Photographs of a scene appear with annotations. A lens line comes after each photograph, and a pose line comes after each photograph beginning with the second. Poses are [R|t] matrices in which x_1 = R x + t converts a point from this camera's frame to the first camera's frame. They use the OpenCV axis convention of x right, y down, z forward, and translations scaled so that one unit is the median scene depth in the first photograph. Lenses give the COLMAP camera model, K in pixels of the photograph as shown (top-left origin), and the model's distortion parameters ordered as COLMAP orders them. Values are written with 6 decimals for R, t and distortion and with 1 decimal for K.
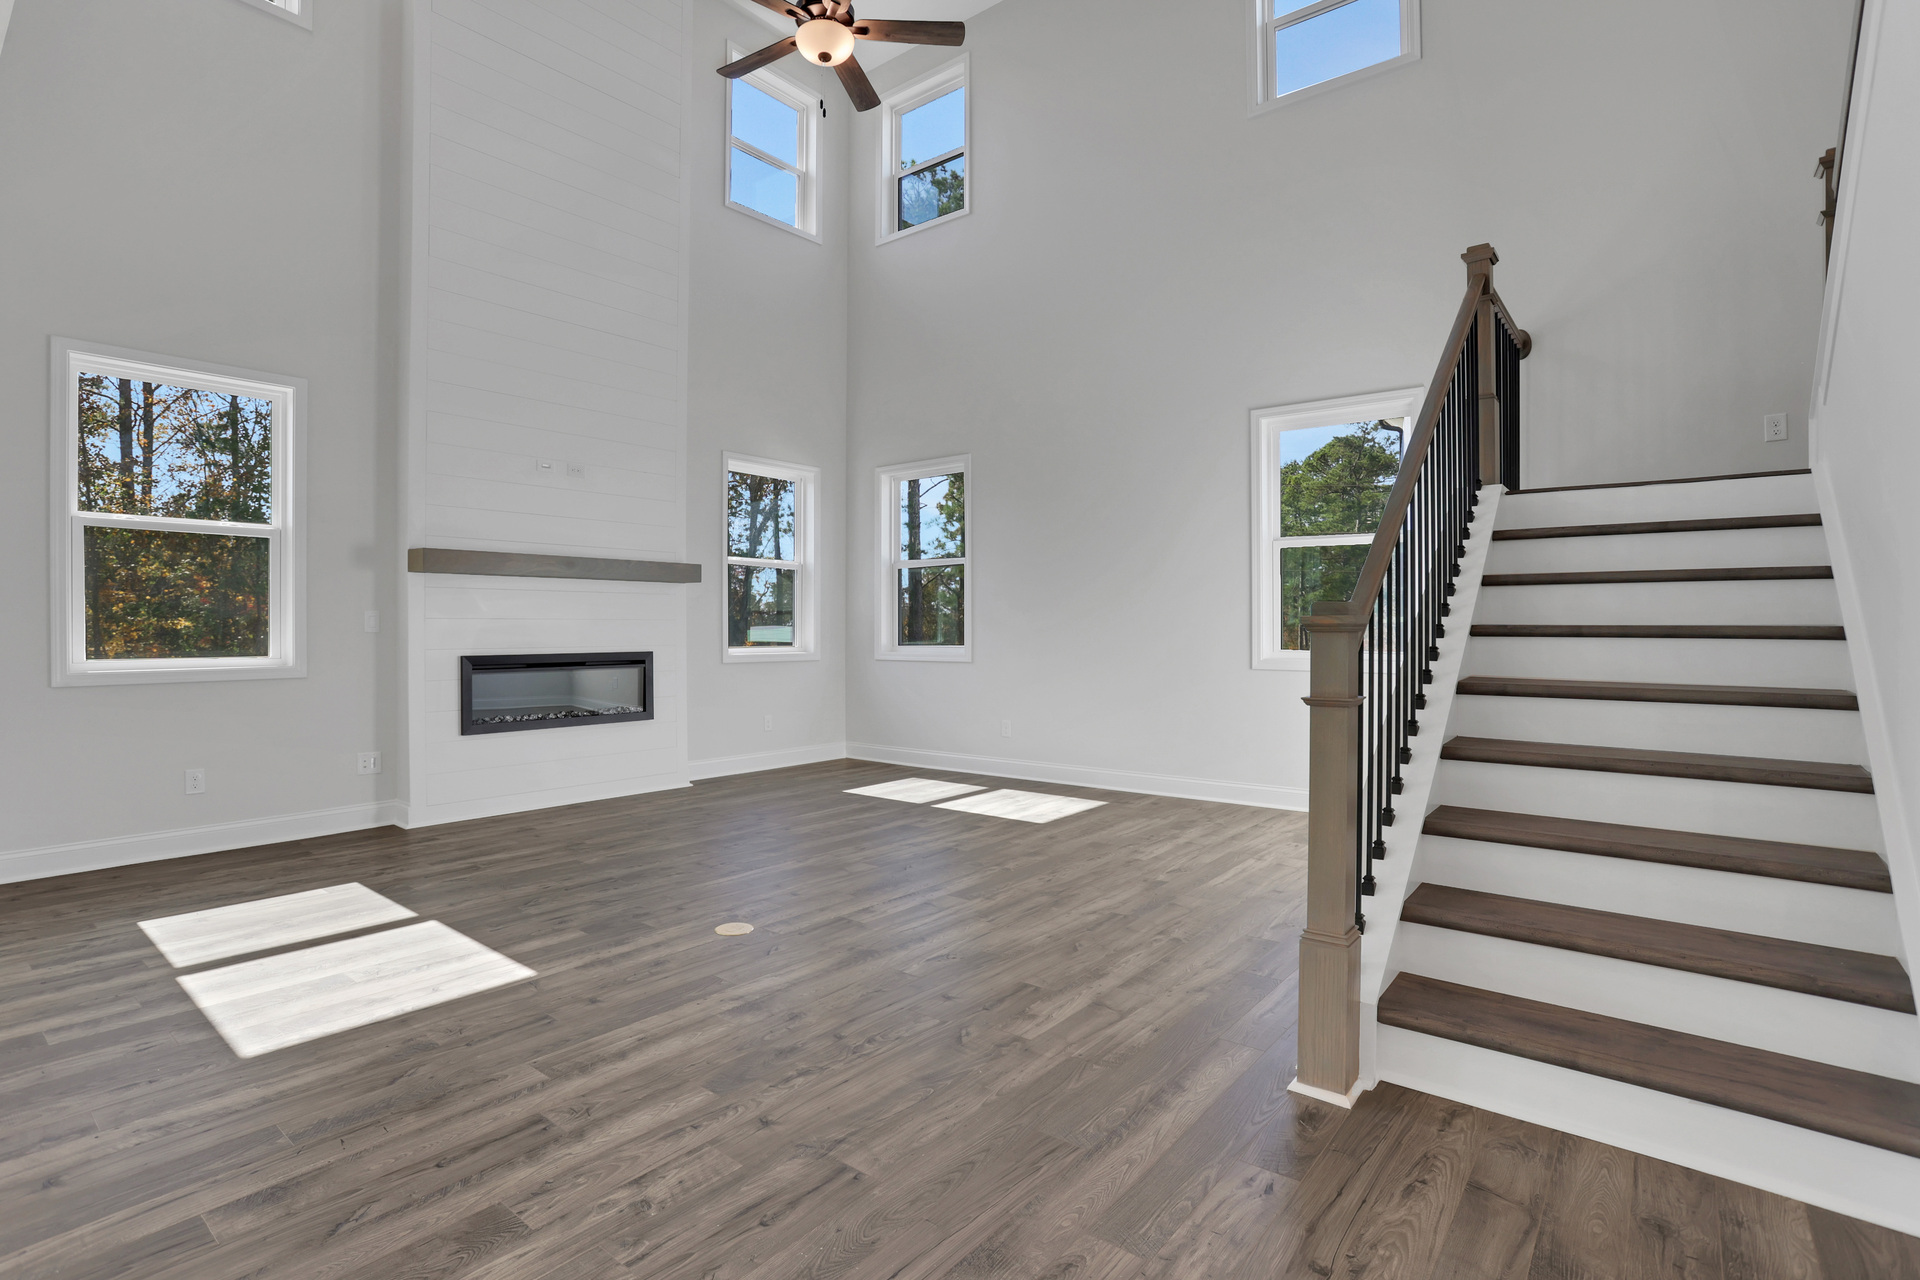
lens RADIAL K [[909.4, 0, 945.7], [0, 909.4, 633.0], [0, 0, 1]] dist [0.002228, 0.000590]
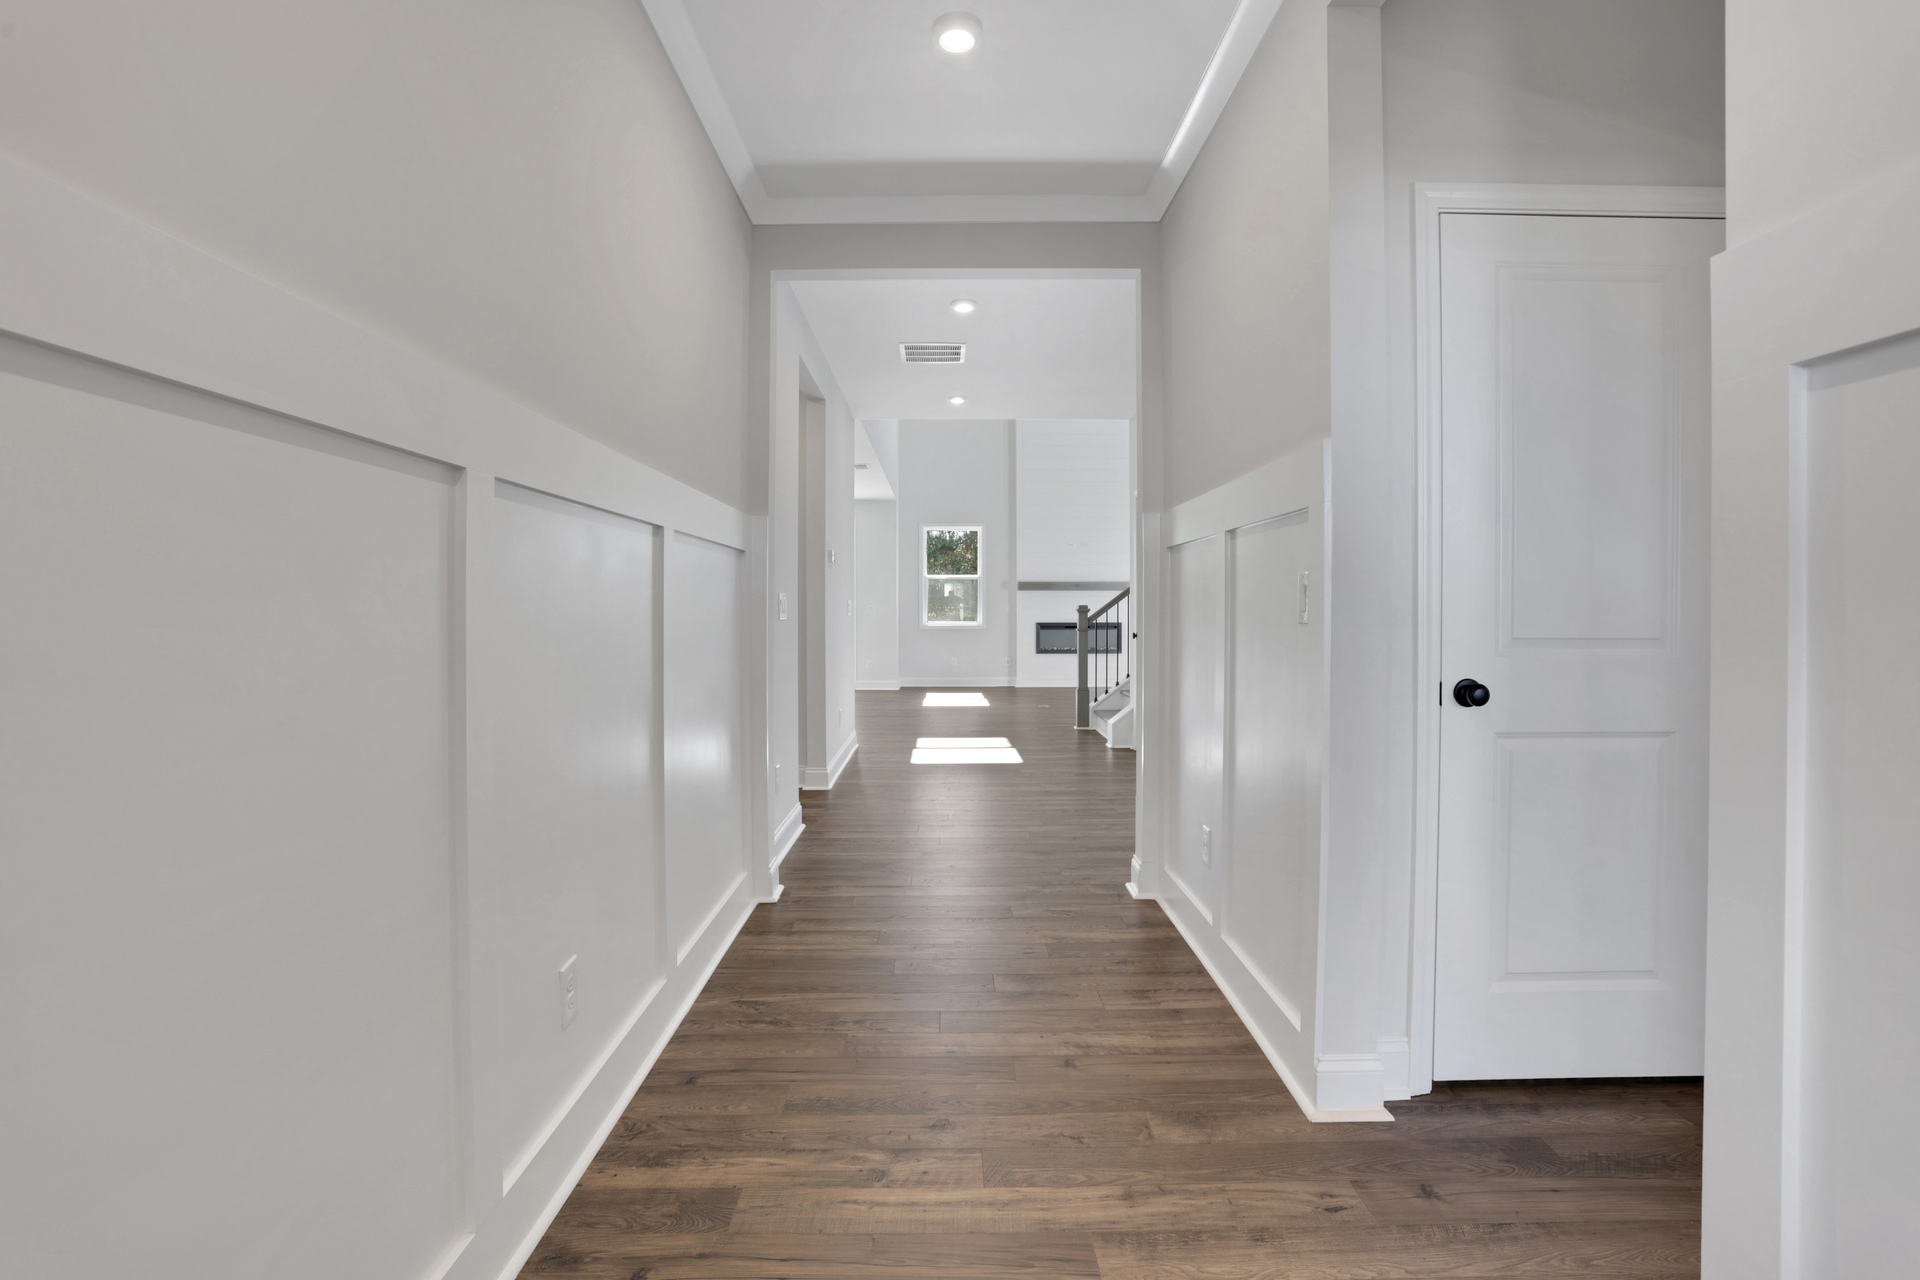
lens RADIAL K [[909.4, 0, 957.3], [0, 909.4, 630.7], [0, 0, 1]] dist [0.002228, 0.000590]
pose [[0.646914, 0.010520, -0.762490, 1.309580], [0.000665, 0.999897, 0.014360, 0.011544], [0.762562, -0.009797, 0.646840, -0.839242]]
